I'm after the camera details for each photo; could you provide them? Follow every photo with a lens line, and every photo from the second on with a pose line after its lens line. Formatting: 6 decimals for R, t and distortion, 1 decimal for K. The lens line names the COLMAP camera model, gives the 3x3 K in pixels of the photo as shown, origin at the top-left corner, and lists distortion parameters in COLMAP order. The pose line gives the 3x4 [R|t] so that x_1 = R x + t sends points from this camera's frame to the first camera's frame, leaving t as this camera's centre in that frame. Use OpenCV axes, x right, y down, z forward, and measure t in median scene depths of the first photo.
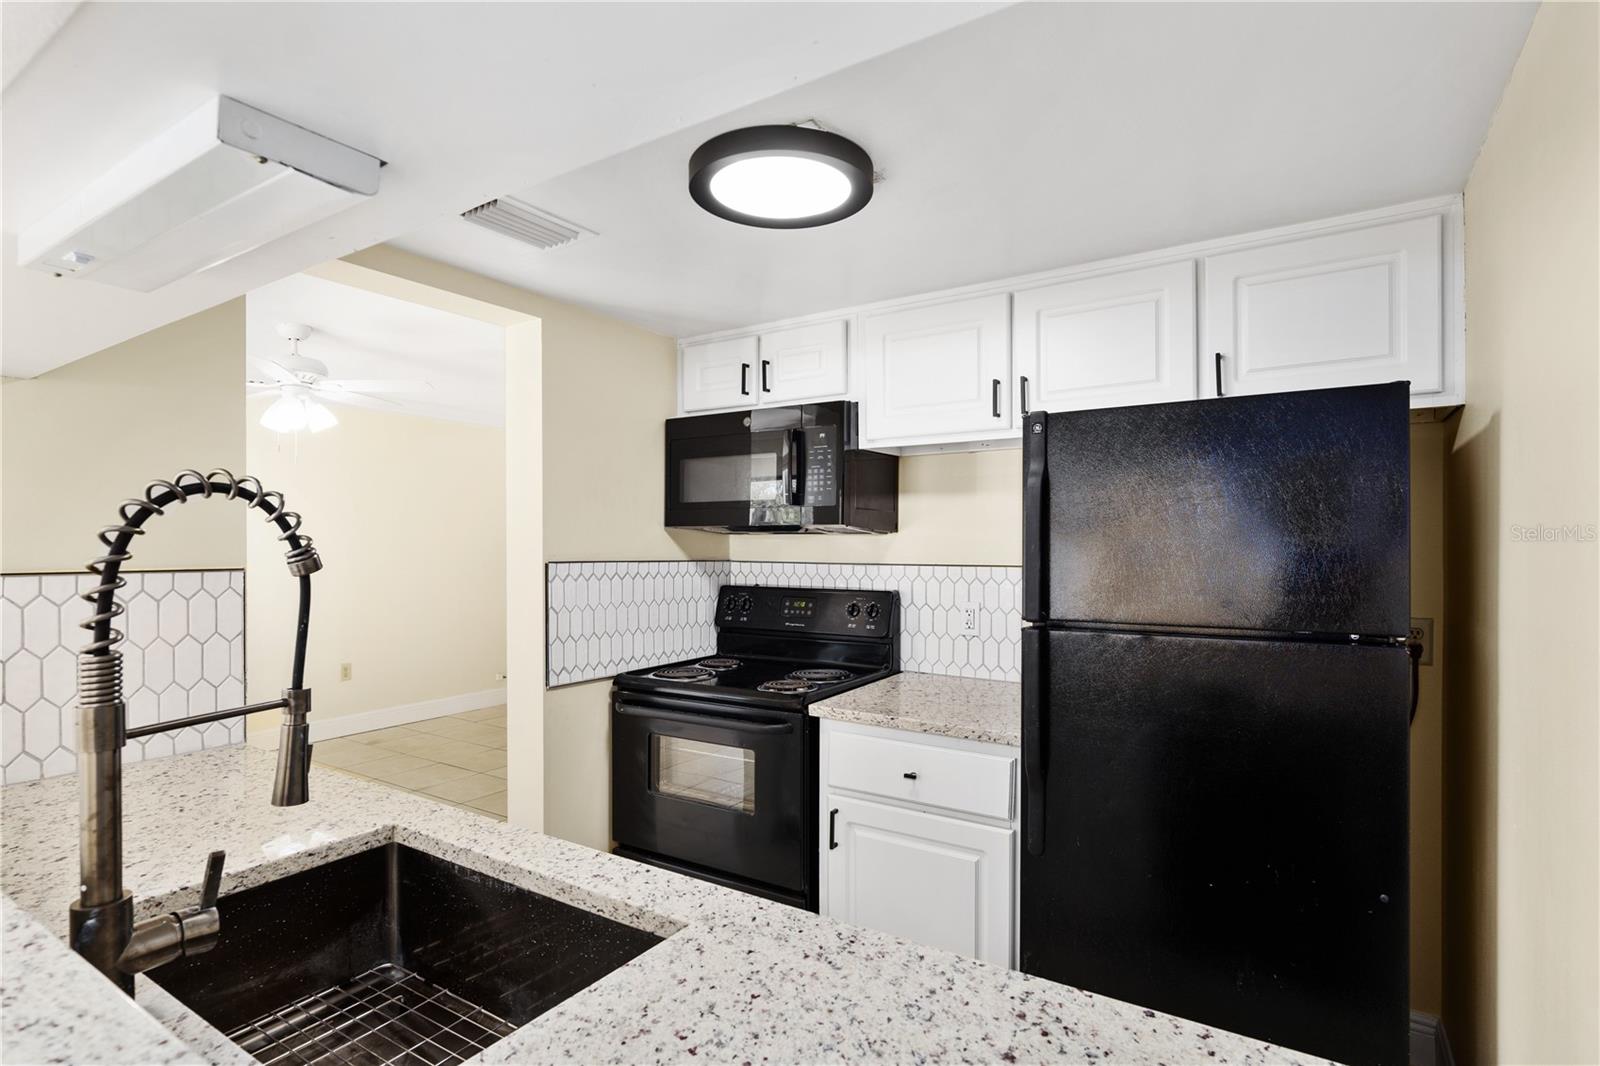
lens RADIAL K [[809.9, 0, 809.3], [0, 809.9, 550.3], [0, 0, 1]] dist [-0.000508, 0.000509]
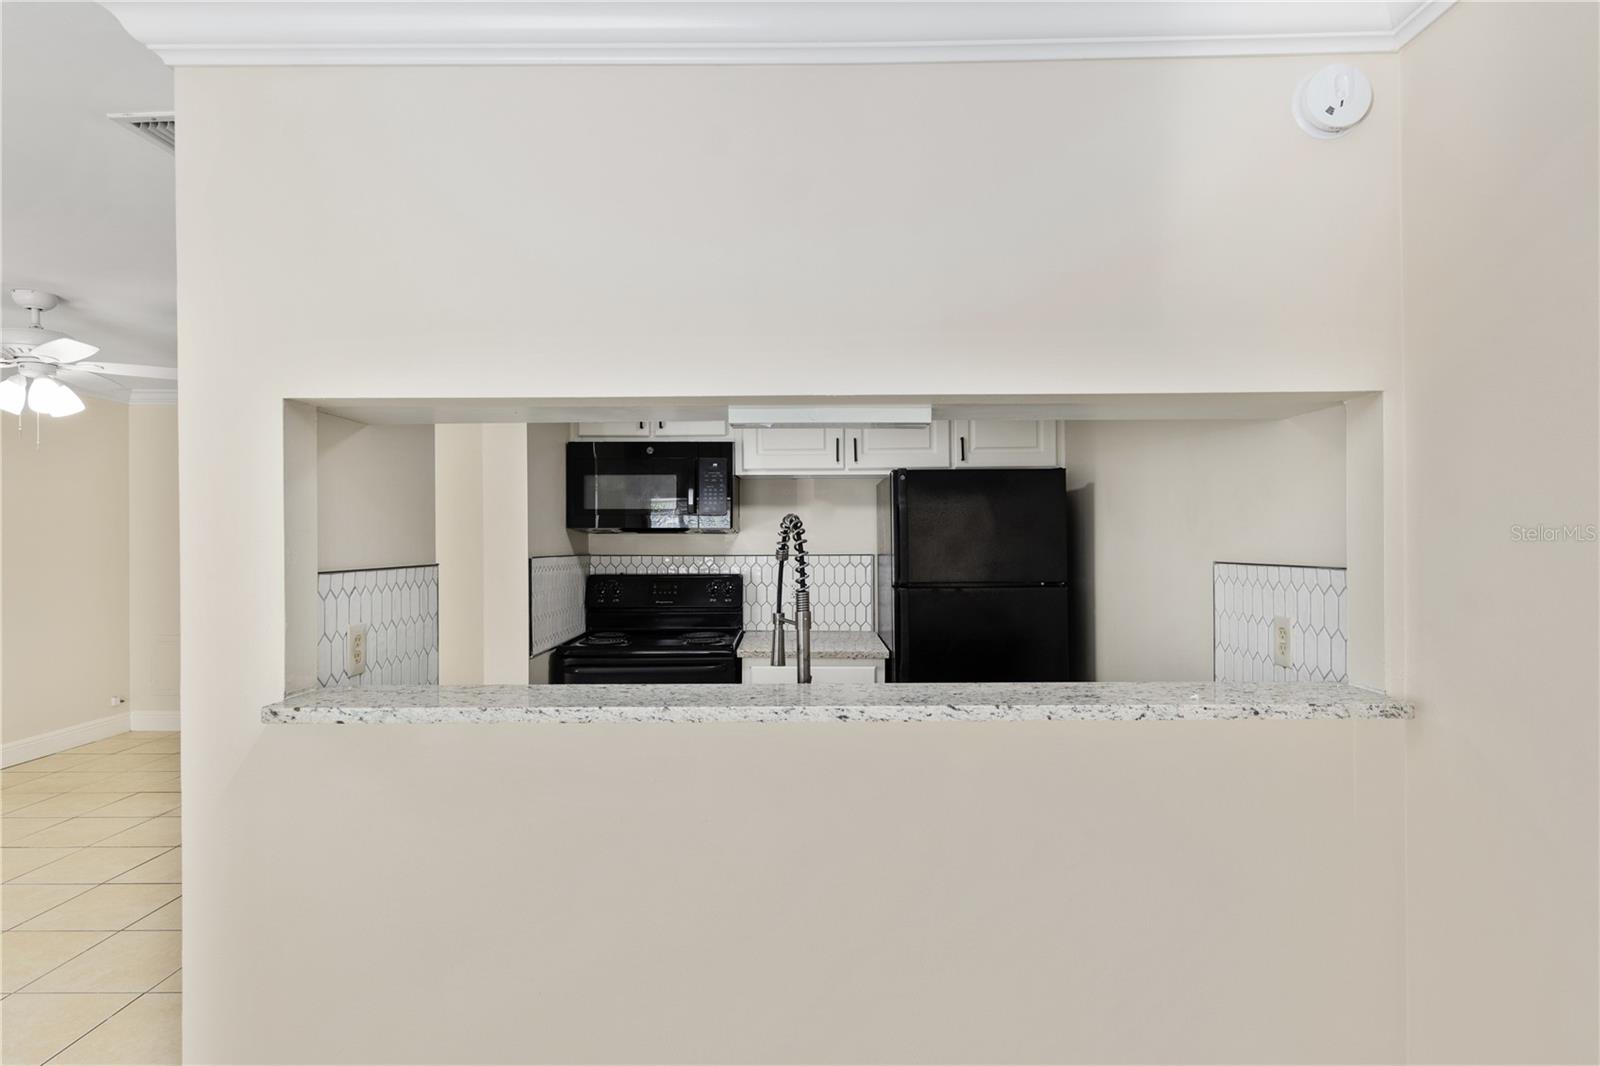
lens RADIAL K [[847.7, 0, 800.0], [0, 847.7, 533.0], [0, 0, 1]] dist [0.001529, -0.000894]
pose [[0.844351, -0.002045, 0.535786, -0.623976], [0.007524, 0.999939, -0.008040, -0.009142], [-0.535737, 0.010819, 0.844315, -0.318948]]
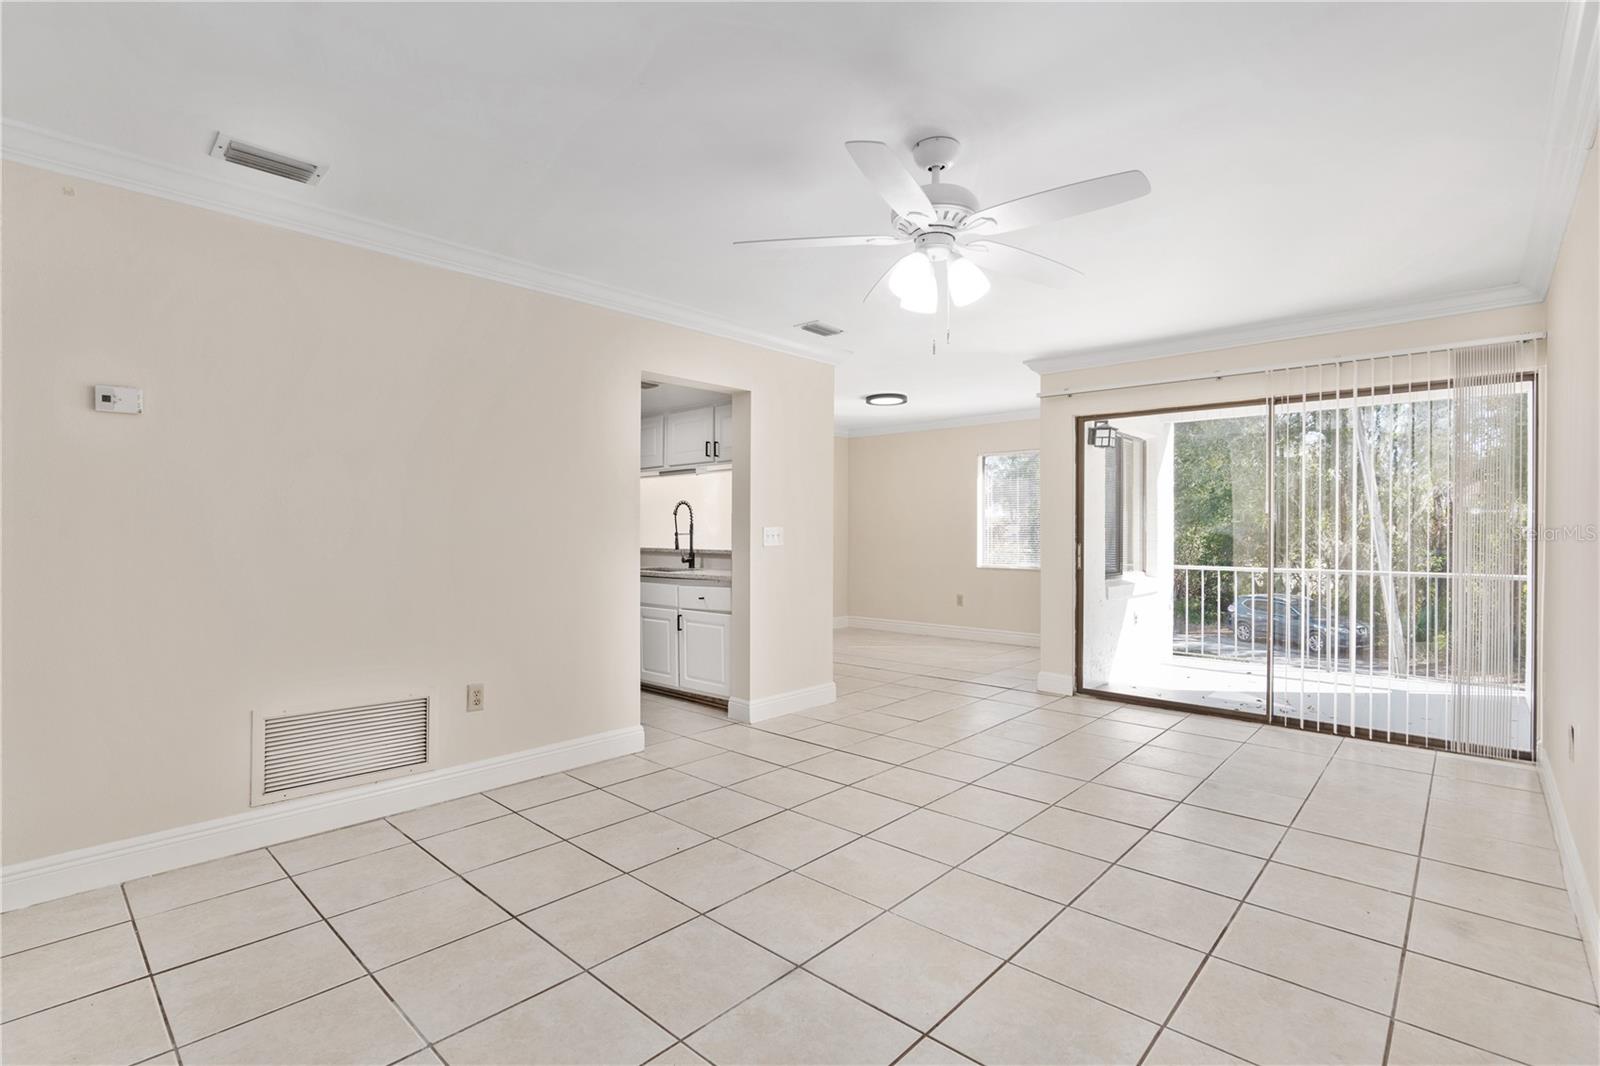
lens RADIAL K [[749.2, 0, 810.3], [0, 749.2, 534.4], [0, 0, 1]] dist [-0.002767, 0.000504]
pose [[-0.985985, -0.000121, 0.166832, -0.940203], [0.001207, 0.999968, 0.007858, 0.048790], [-0.166827, 0.007950, -0.985954, 2.358186]]
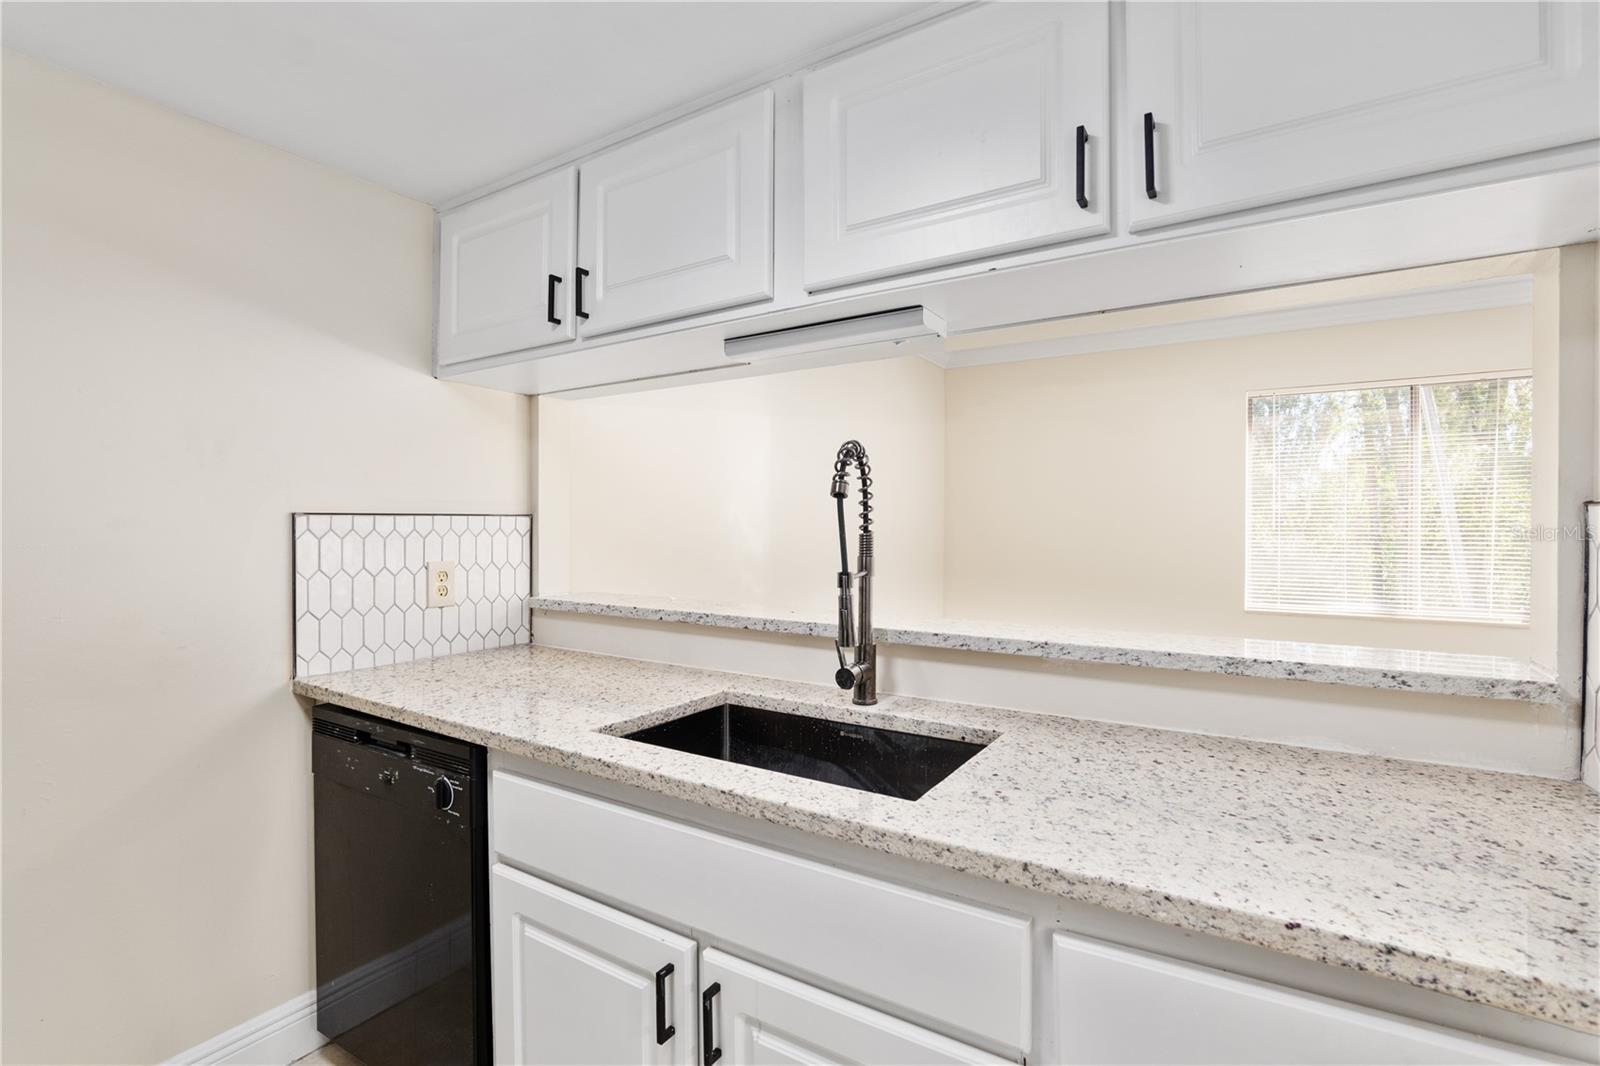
lens RADIAL K [[742.1, 0, 805.4], [0, 742.1, 535.7], [0, 0, 1]] dist [-0.028813, 0.011280]
pose [[-0.999972, -0.000715, -0.007504, -0.191549], [-0.000827, 0.999889, 0.014881, 0.027671], [0.007493, 0.014887, -0.999861, 0.839041]]
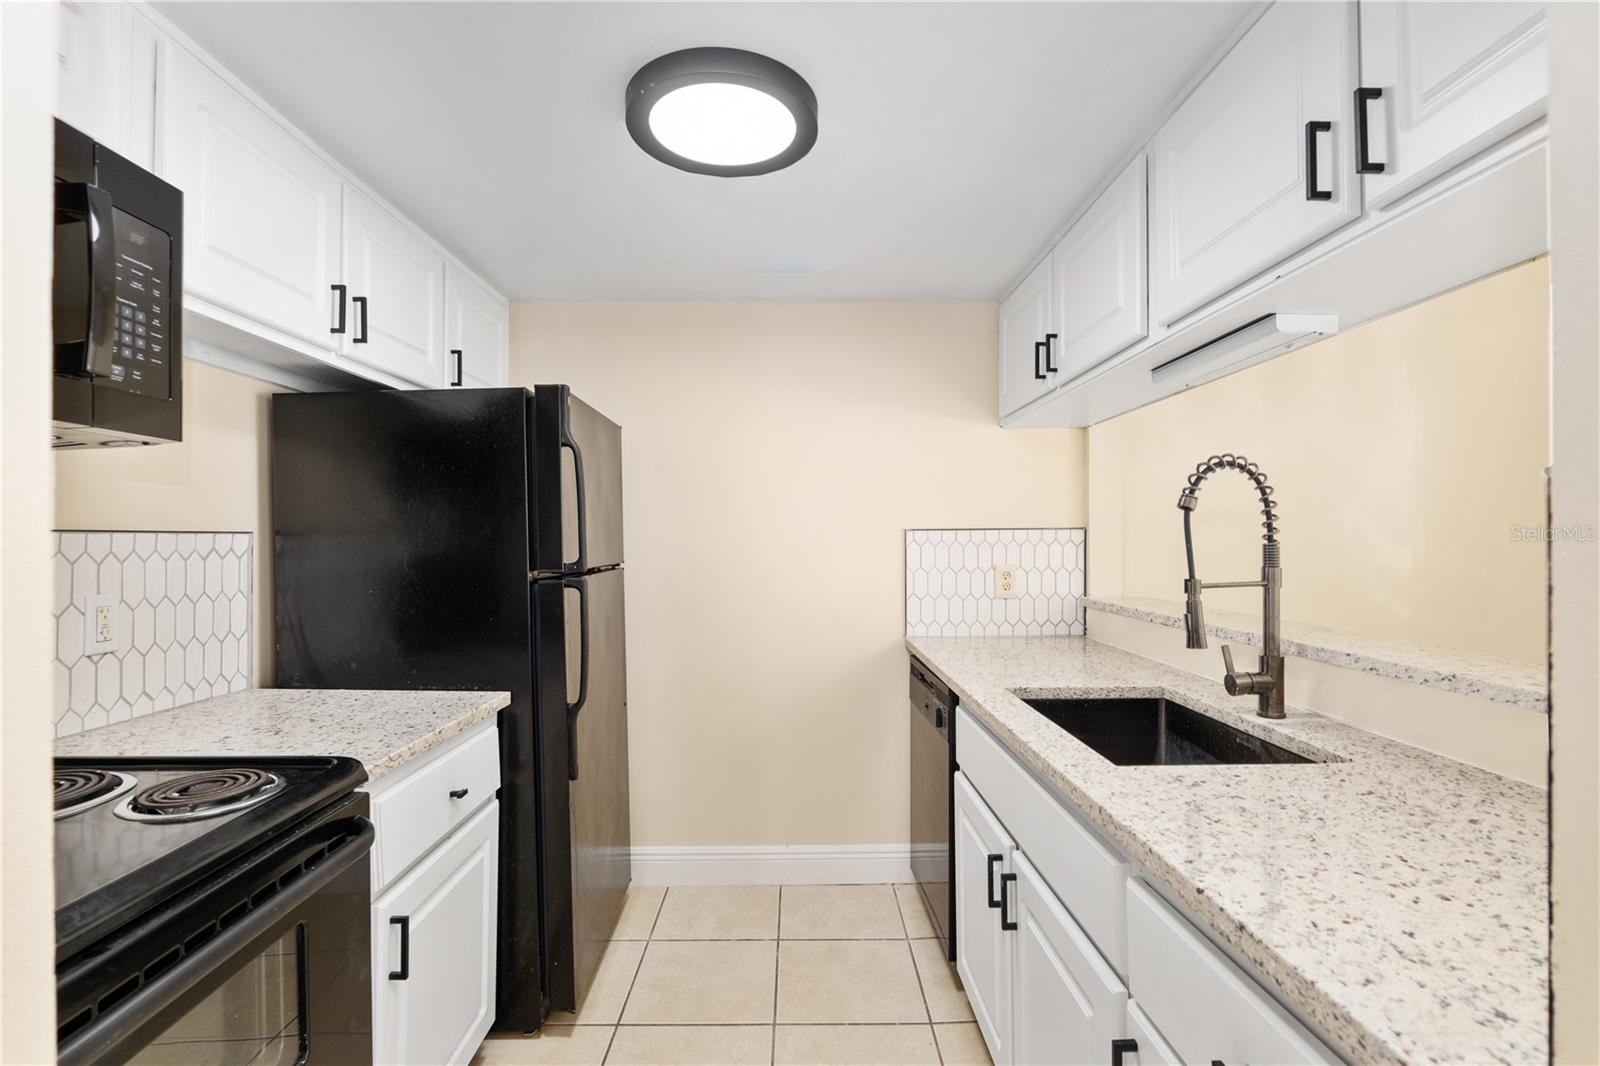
lens RADIAL K [[747.1, 0, 795.4], [0, 747.1, 532.7], [0, 0, 1]] dist [-0.014933, 0.001230]
pose [[-0.549457, 0.010297, 0.835459, -0.507998], [0.007451, 0.999945, -0.007424, 0.027926], [-0.835489, 0.002145, -0.549503, 0.877397]]
